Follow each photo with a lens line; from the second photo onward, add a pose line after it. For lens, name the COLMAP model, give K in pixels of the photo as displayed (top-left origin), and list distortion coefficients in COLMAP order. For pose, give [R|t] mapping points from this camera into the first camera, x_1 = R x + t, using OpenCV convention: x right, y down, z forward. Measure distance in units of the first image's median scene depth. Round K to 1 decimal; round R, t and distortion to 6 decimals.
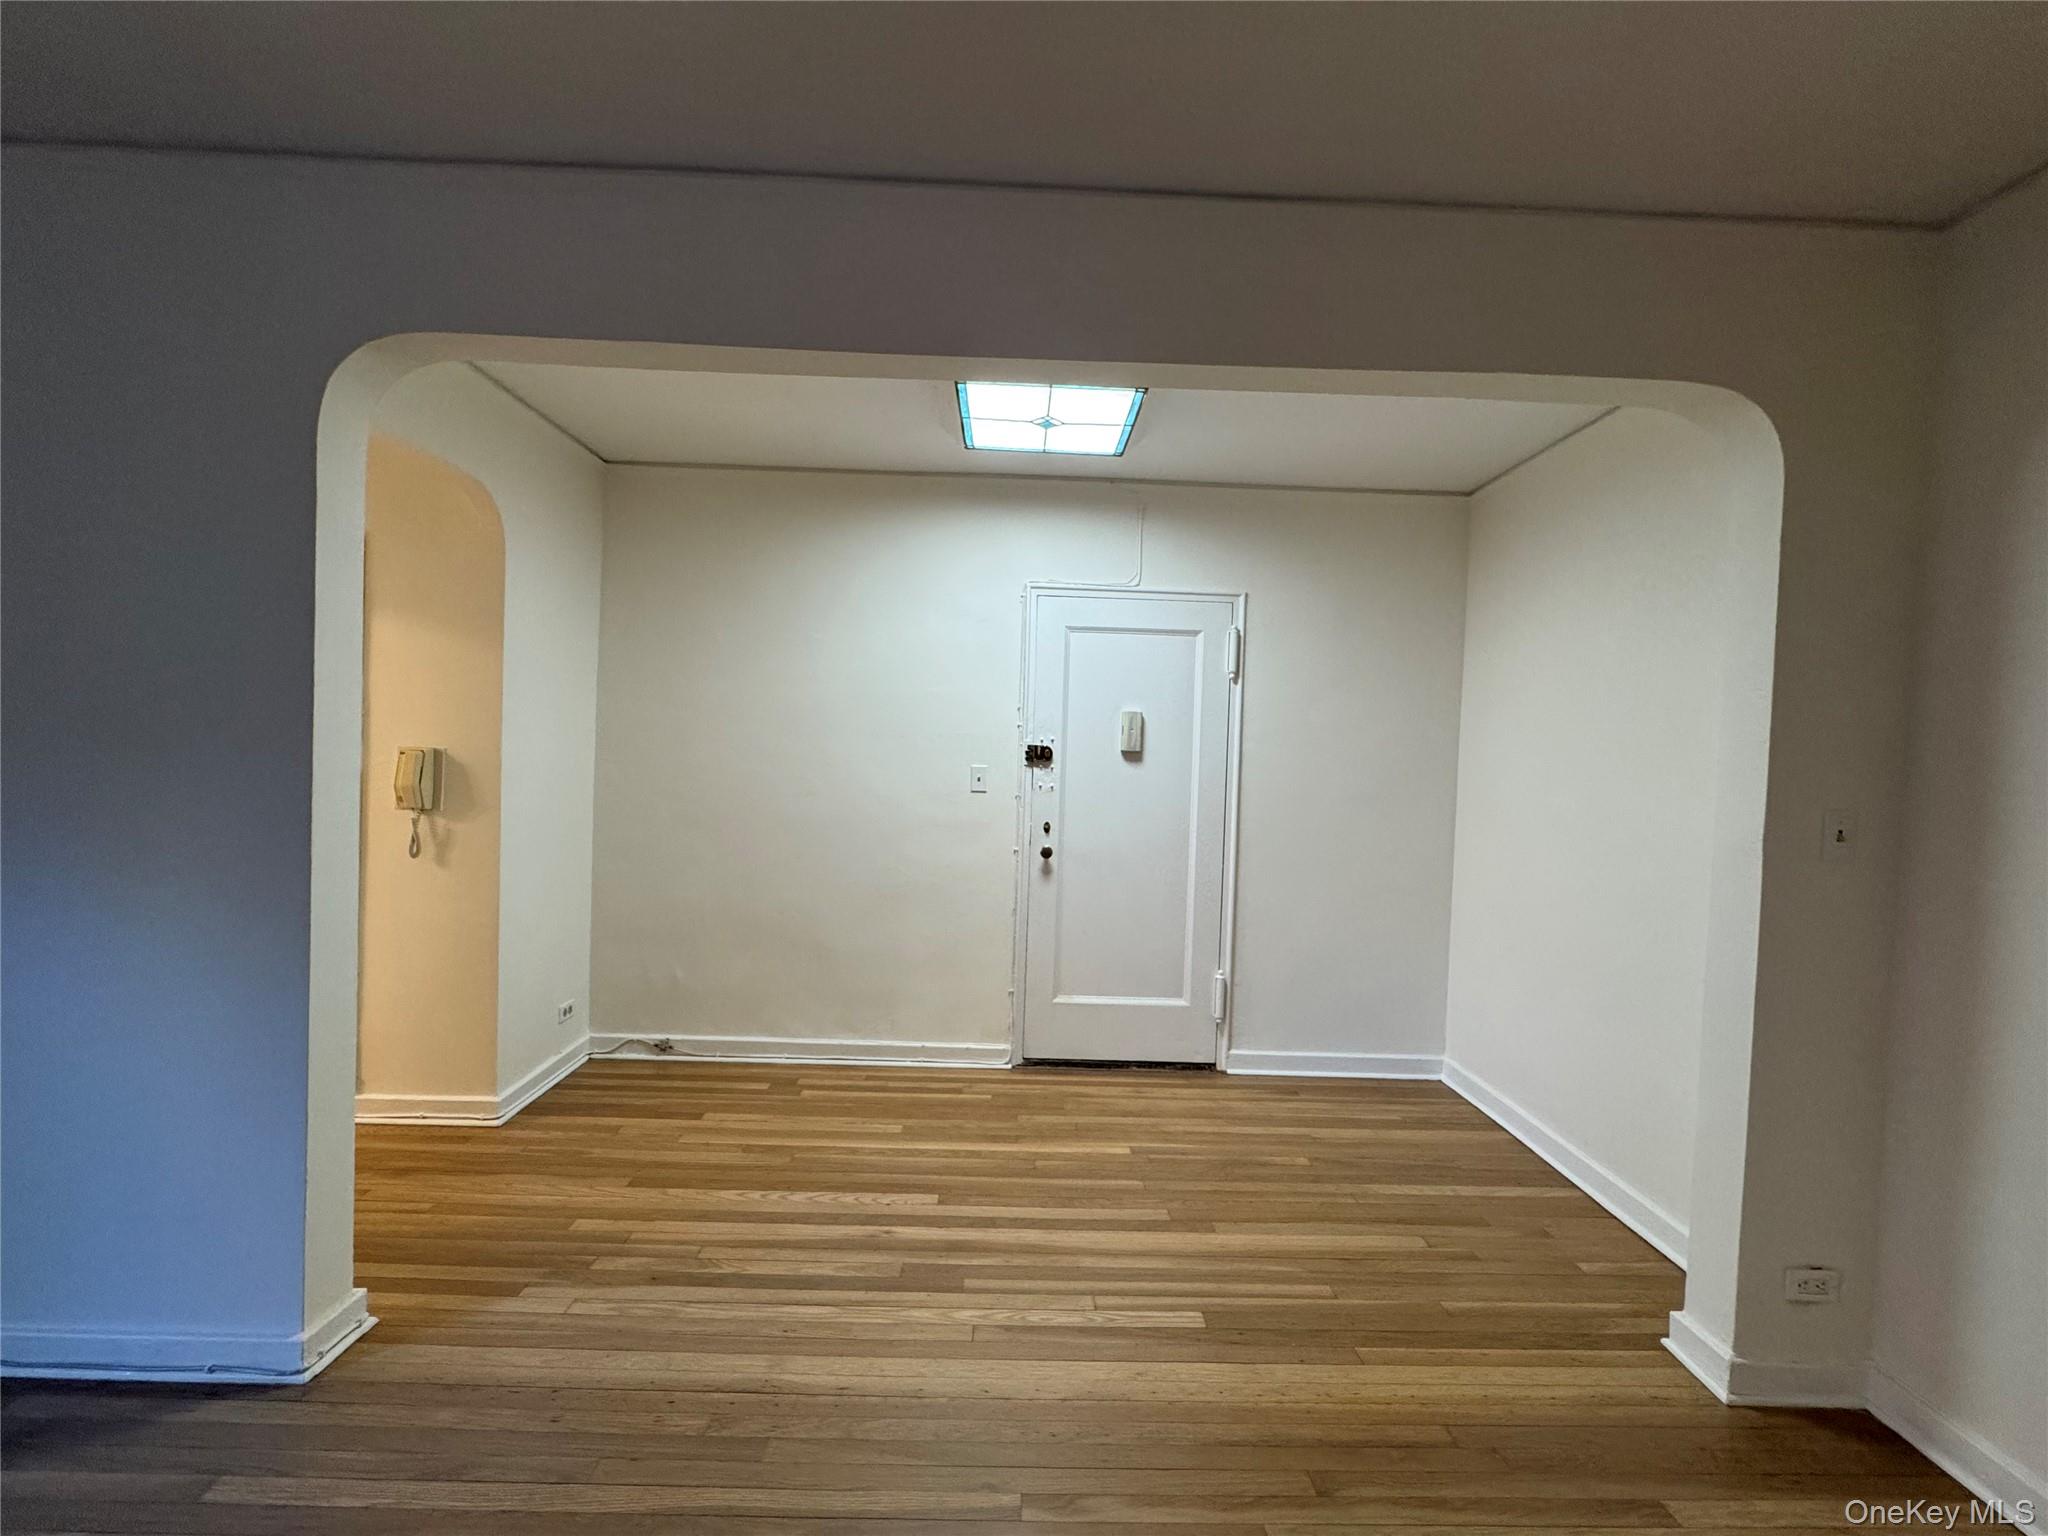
lens RADIAL K [[823.7, 0, 1024.0], [0, 823.7, 768.0], [0, 0, 1]] dist [-0.000456, 0.000253]
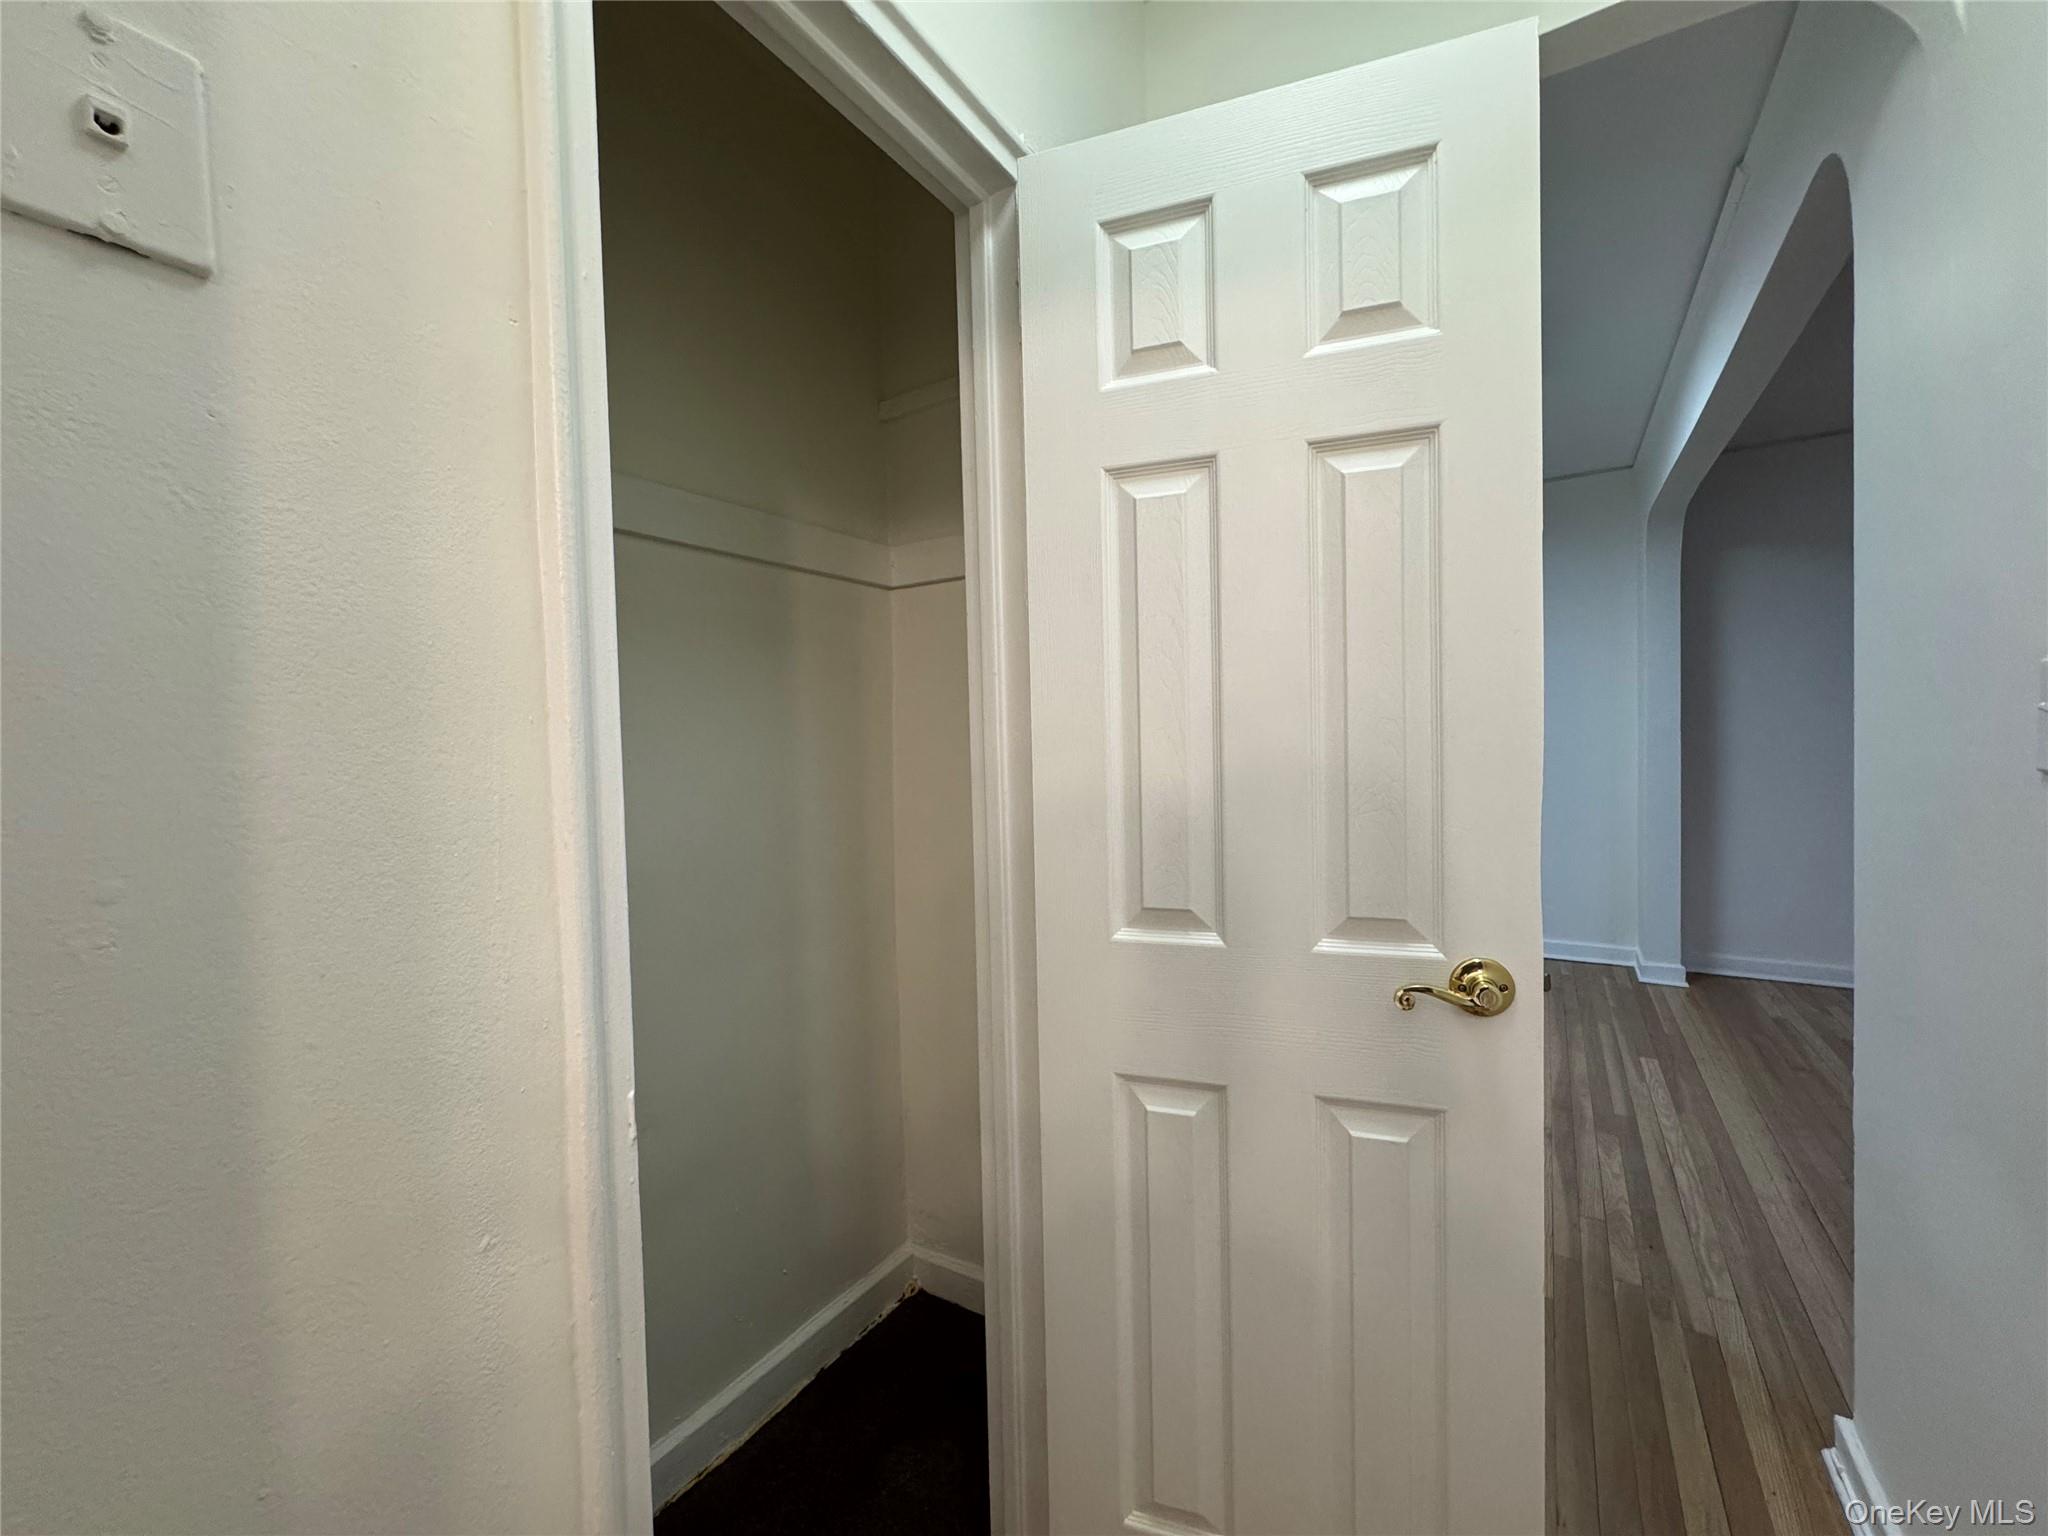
lens RADIAL K [[821.0, 0, 1024.0], [0, 821.0, 768.0], [0, 0, 1]] dist [-0.002243, -0.000169]
pose [[0.546869, -0.076111, 0.833751, -1.203291], [0.067257, 0.996634, 0.046866, -0.014956], [-0.834512, 0.030446, 0.550147, 0.810240]]
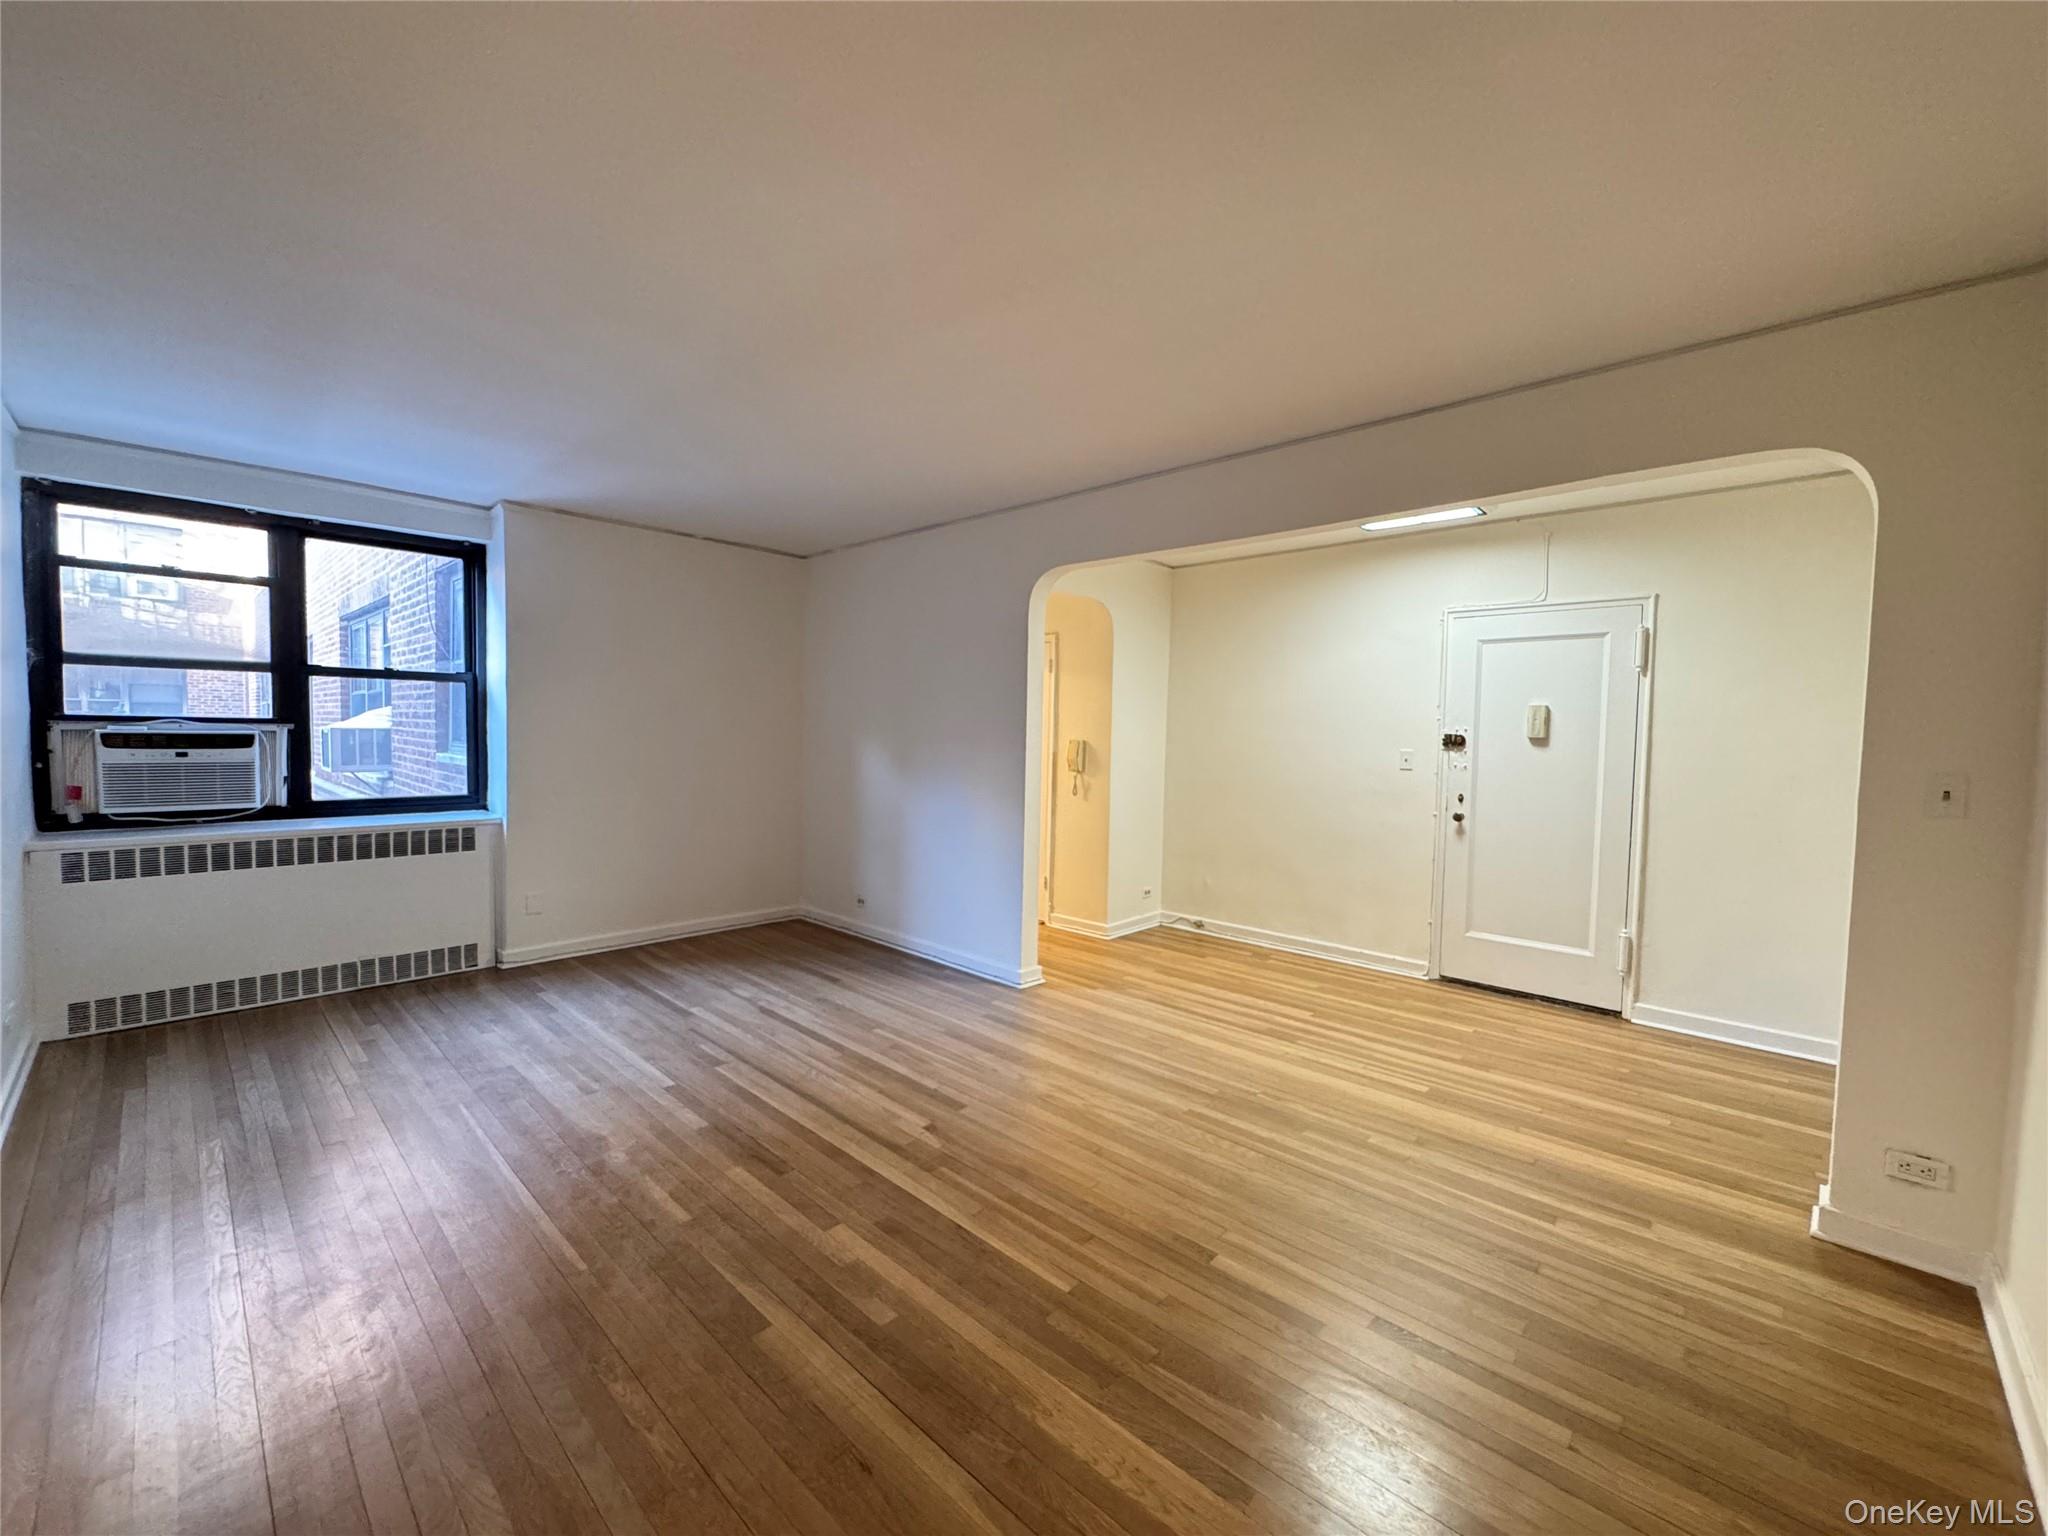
lens RADIAL K [[821.0, 0, 1024.0], [0, 821.0, 768.0], [0, 0, 1]] dist [-0.002243, -0.000169]
pose [[0.716601, 0.012847, -0.697365, 0.550692], [-0.012012, 0.999909, 0.006078, 0.032960], [0.697380, 0.004021, 0.716690, -0.499652]]
